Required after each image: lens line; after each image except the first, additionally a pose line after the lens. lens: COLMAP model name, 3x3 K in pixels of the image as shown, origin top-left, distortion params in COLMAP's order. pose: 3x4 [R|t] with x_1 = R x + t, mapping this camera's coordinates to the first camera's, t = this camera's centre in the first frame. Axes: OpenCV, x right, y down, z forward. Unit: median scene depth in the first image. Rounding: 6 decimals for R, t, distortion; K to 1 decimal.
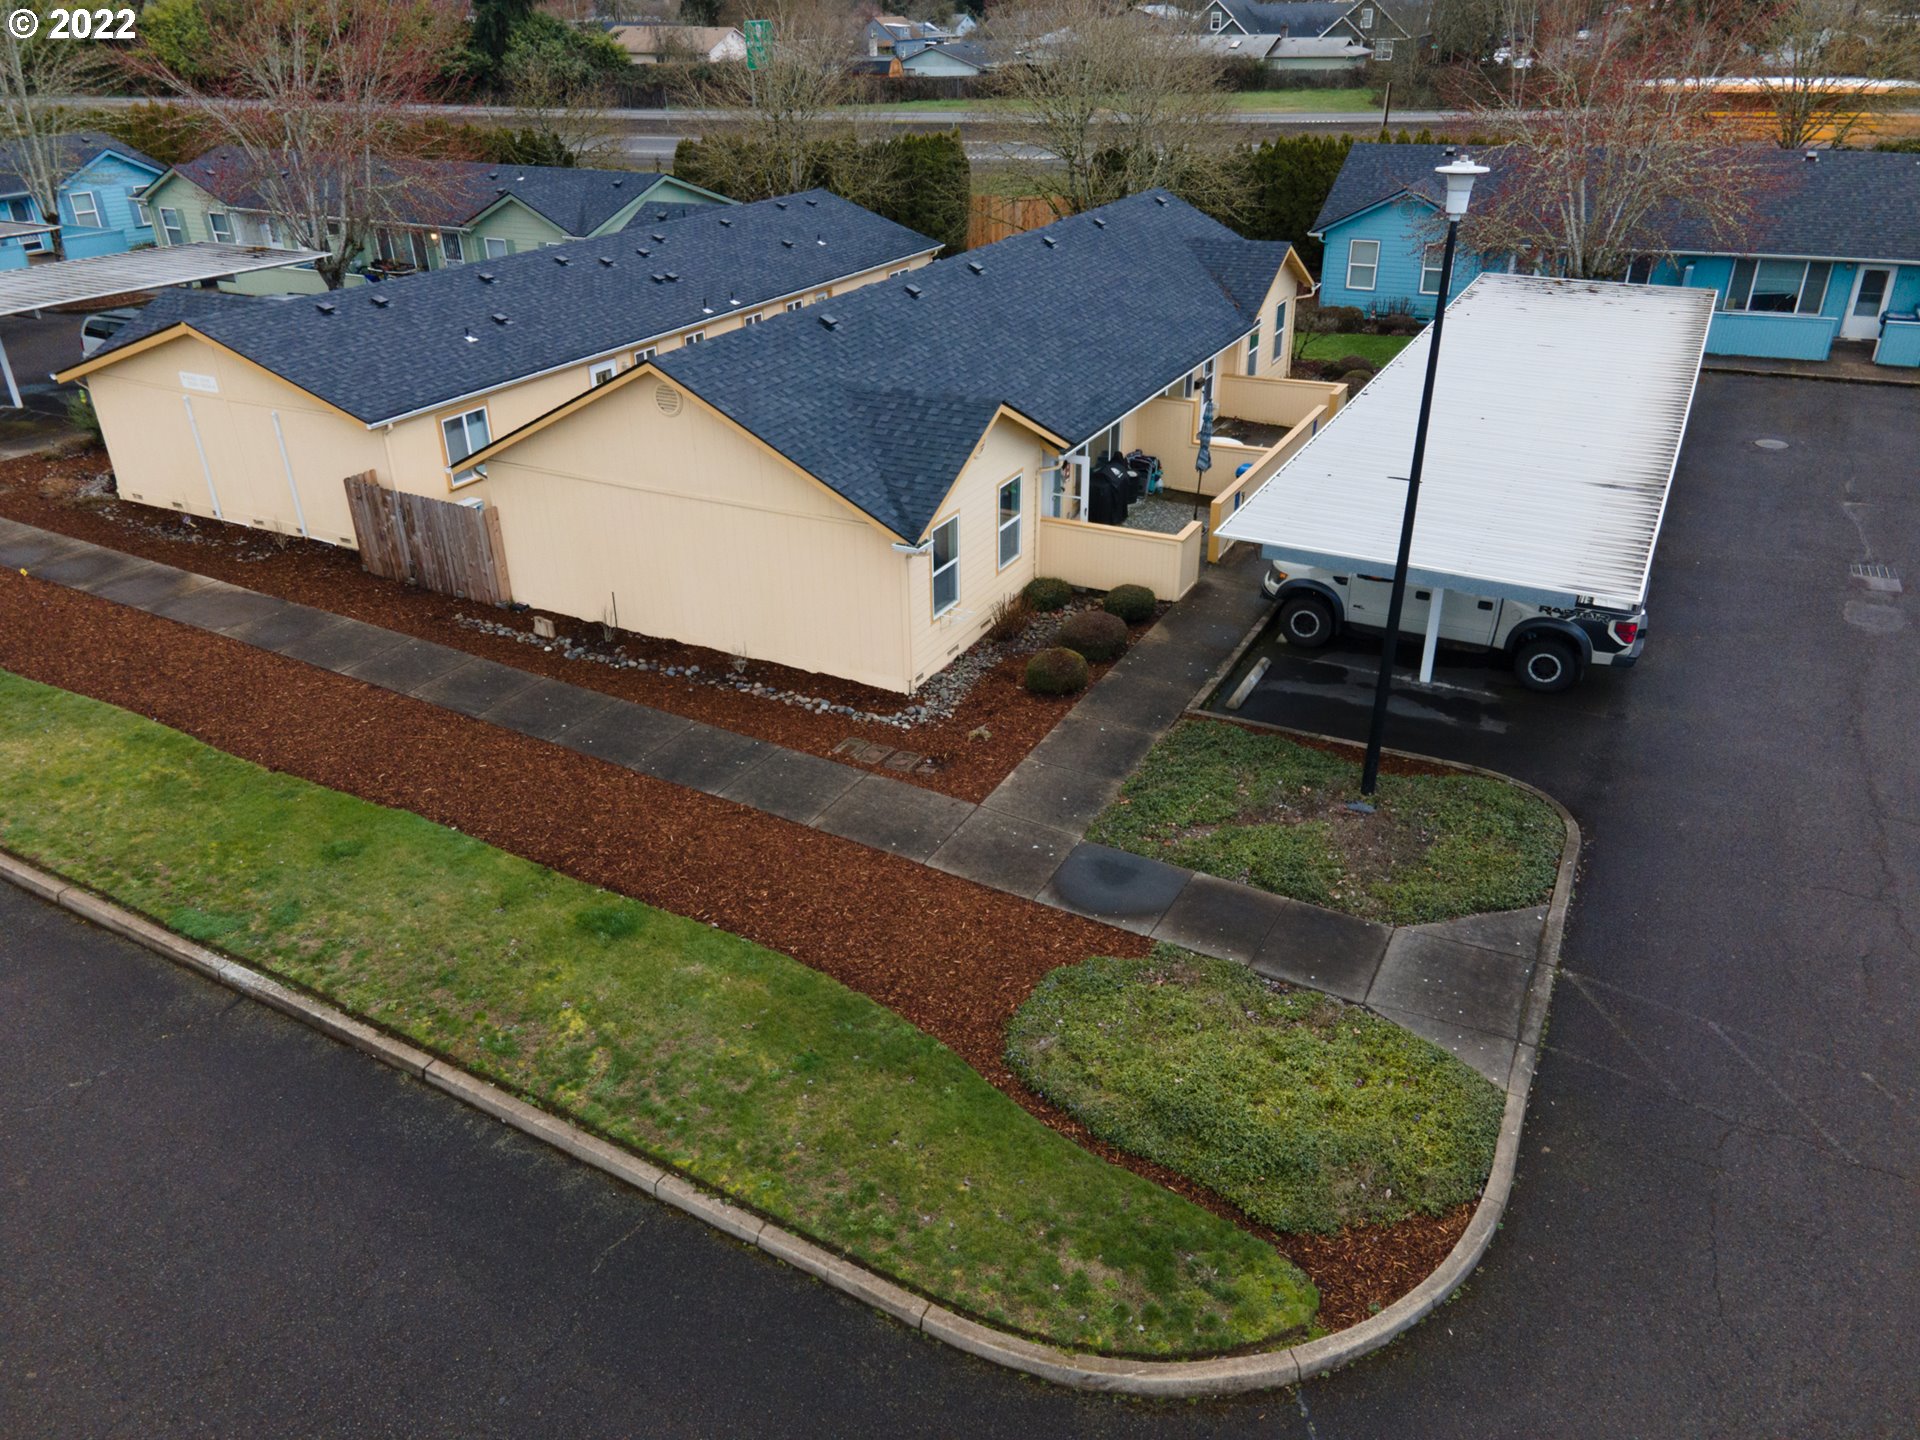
lens RADIAL K [[1395.2, 0, 946.0], [0, 1395.2, 712.7], [0, 0, 1]] dist [0.055474, -0.004000]
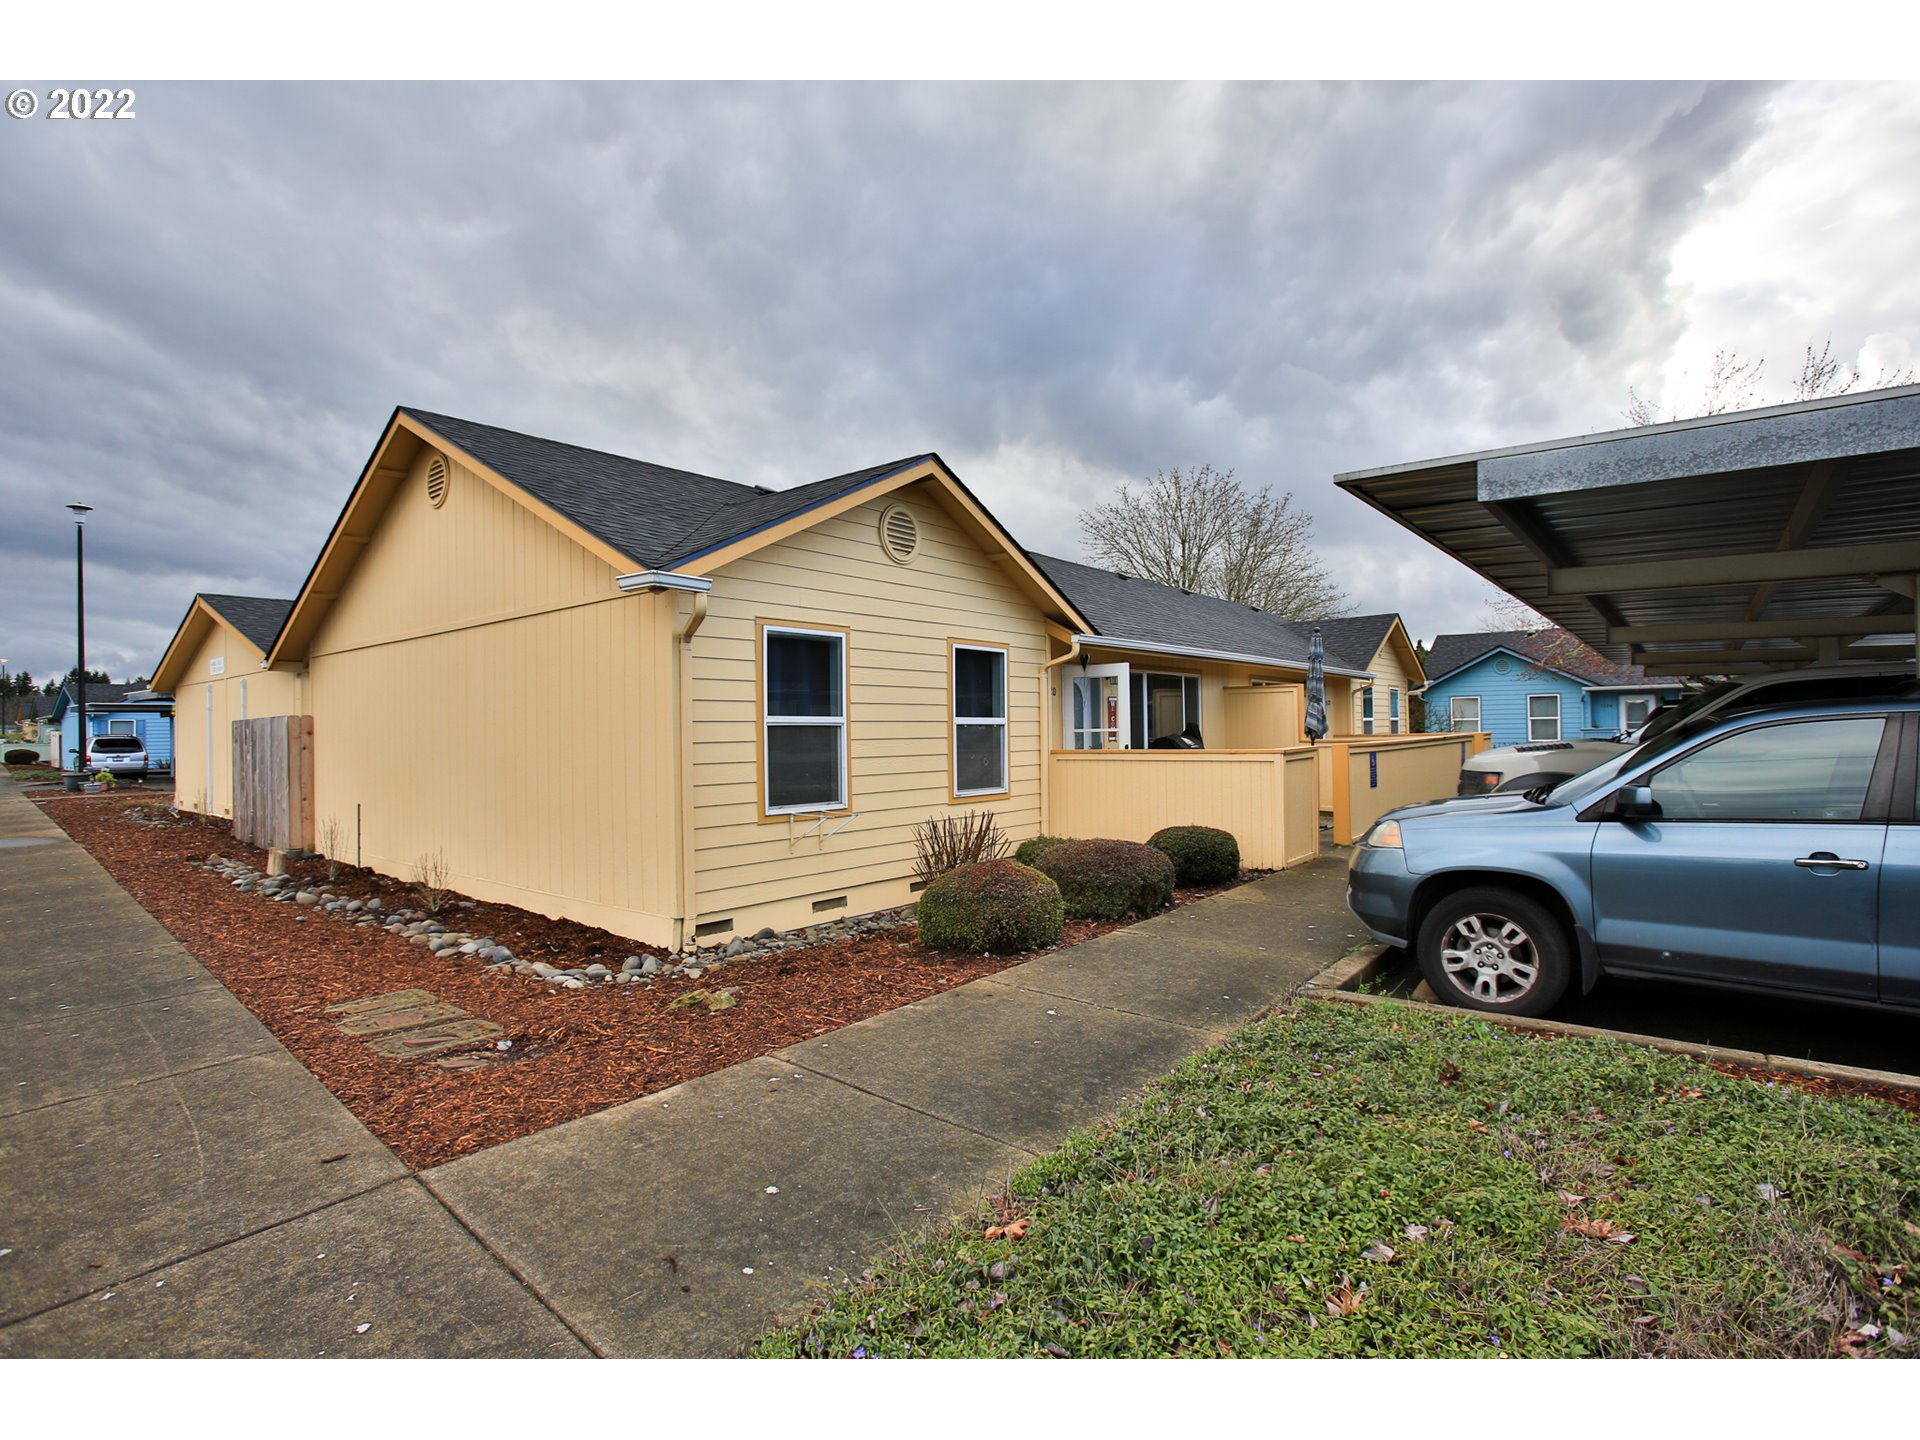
lens RADIAL K [[940.4, 0, 960.0], [0, 940.4, 720.0], [0, 0, 1]] dist [-0.077807, 0.034091]
pose [[0.981437, 0.000773, -0.191783, 0.126835], [-0.089394, 0.886559, -0.453896, 0.051071], [0.169676, 0.462615, 0.870171, 0.723630]]
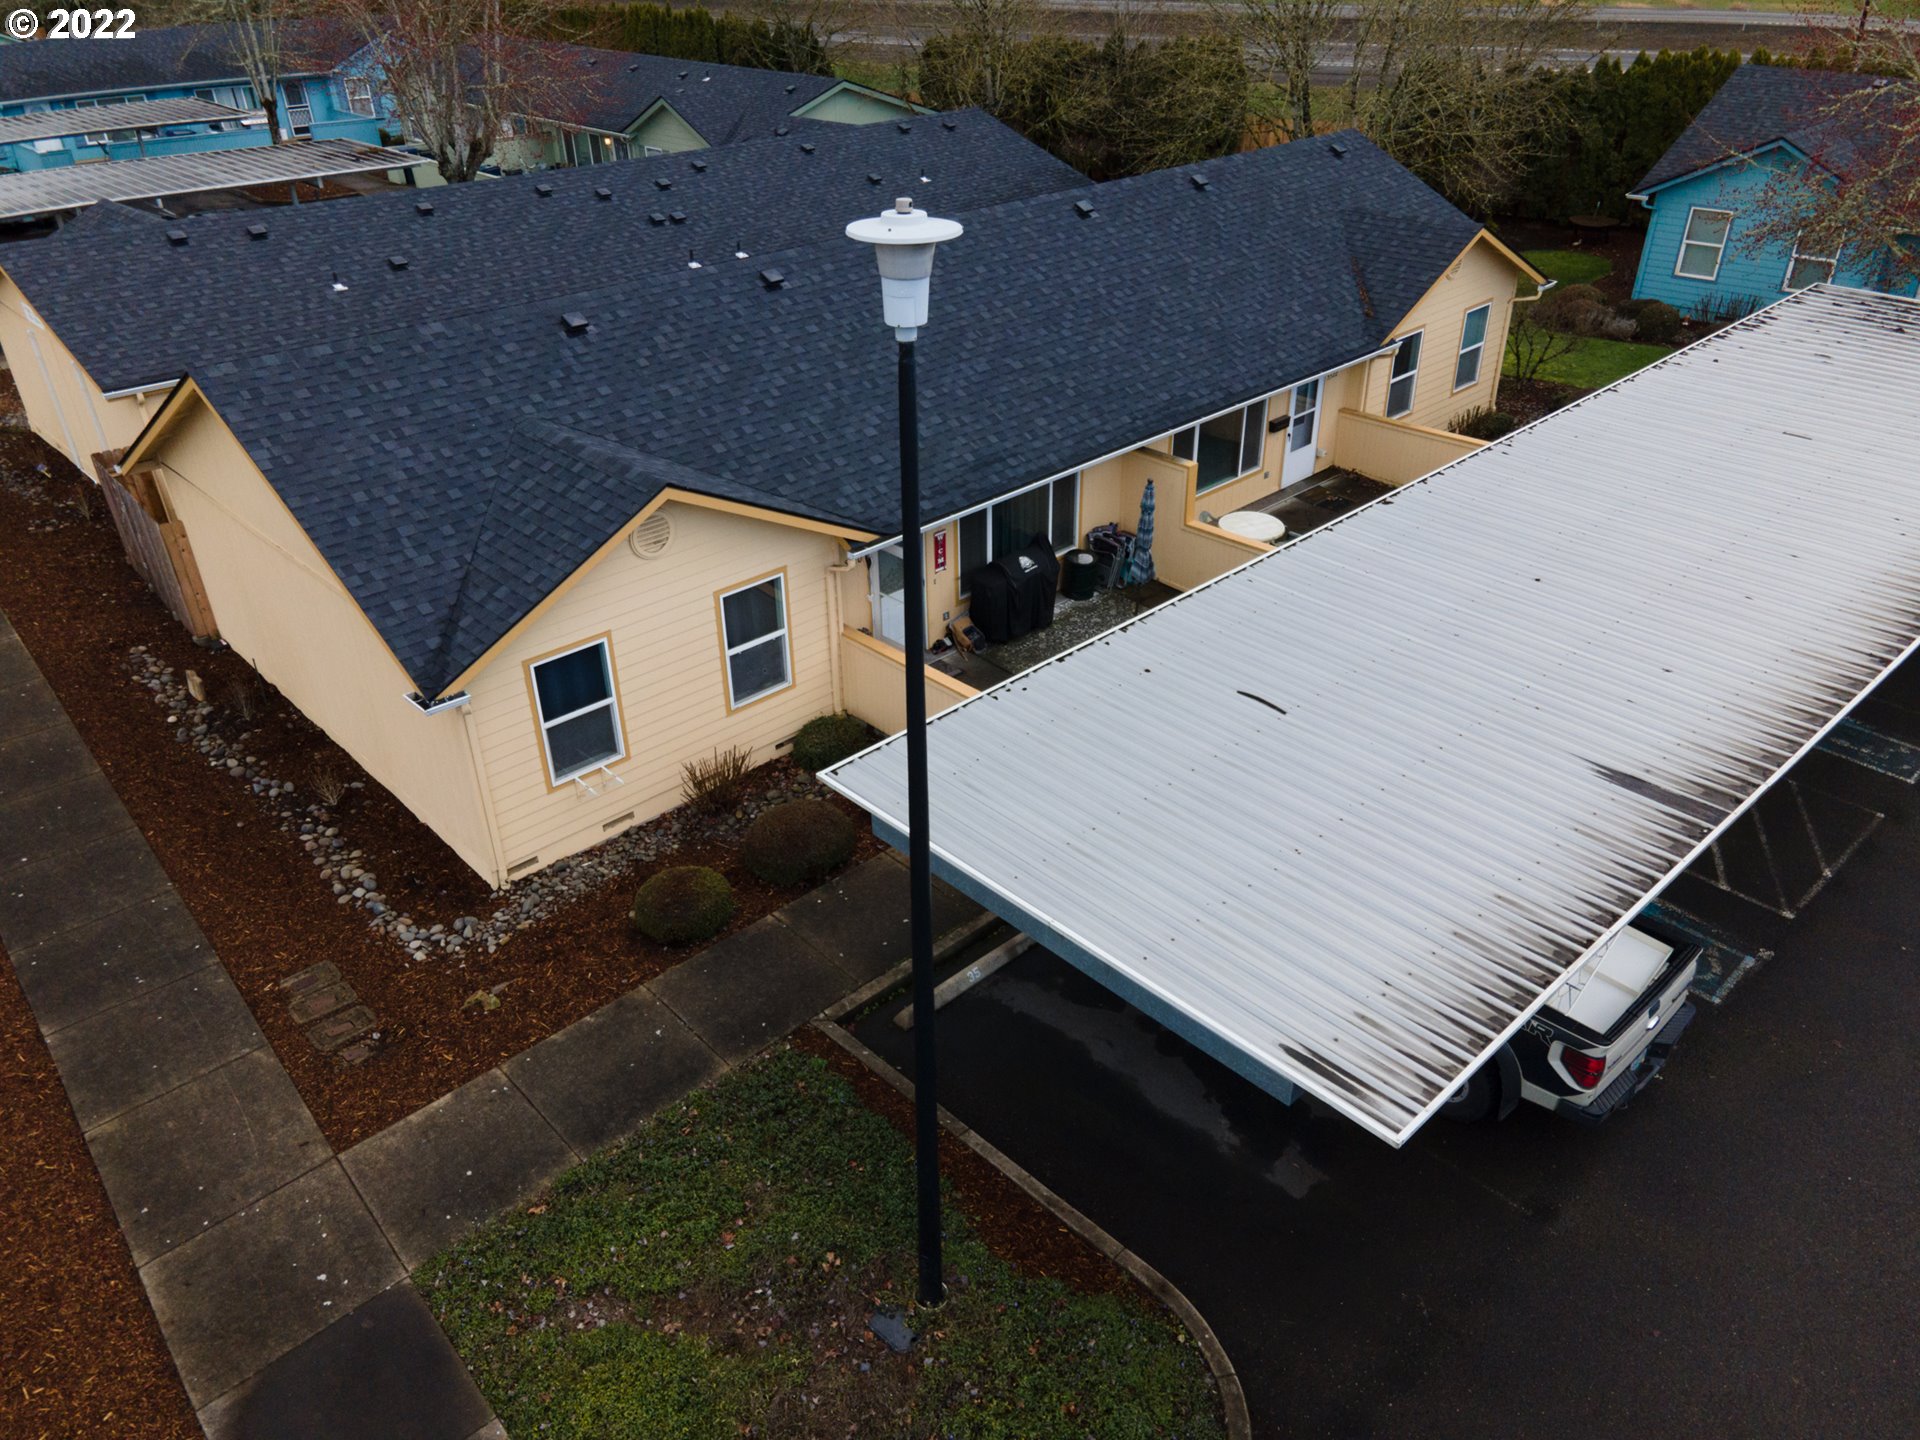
lens RADIAL K [[1395.2, 0, 946.0], [0, 1395.2, 712.7], [0, 0, 1]] dist [0.055474, -0.004000]
pose [[0.945371, 0.164336, -0.281544, 0.371121], [-0.145334, 0.985528, 0.087245, -0.195360], [0.291807, -0.041561, 0.955574, 0.410201]]
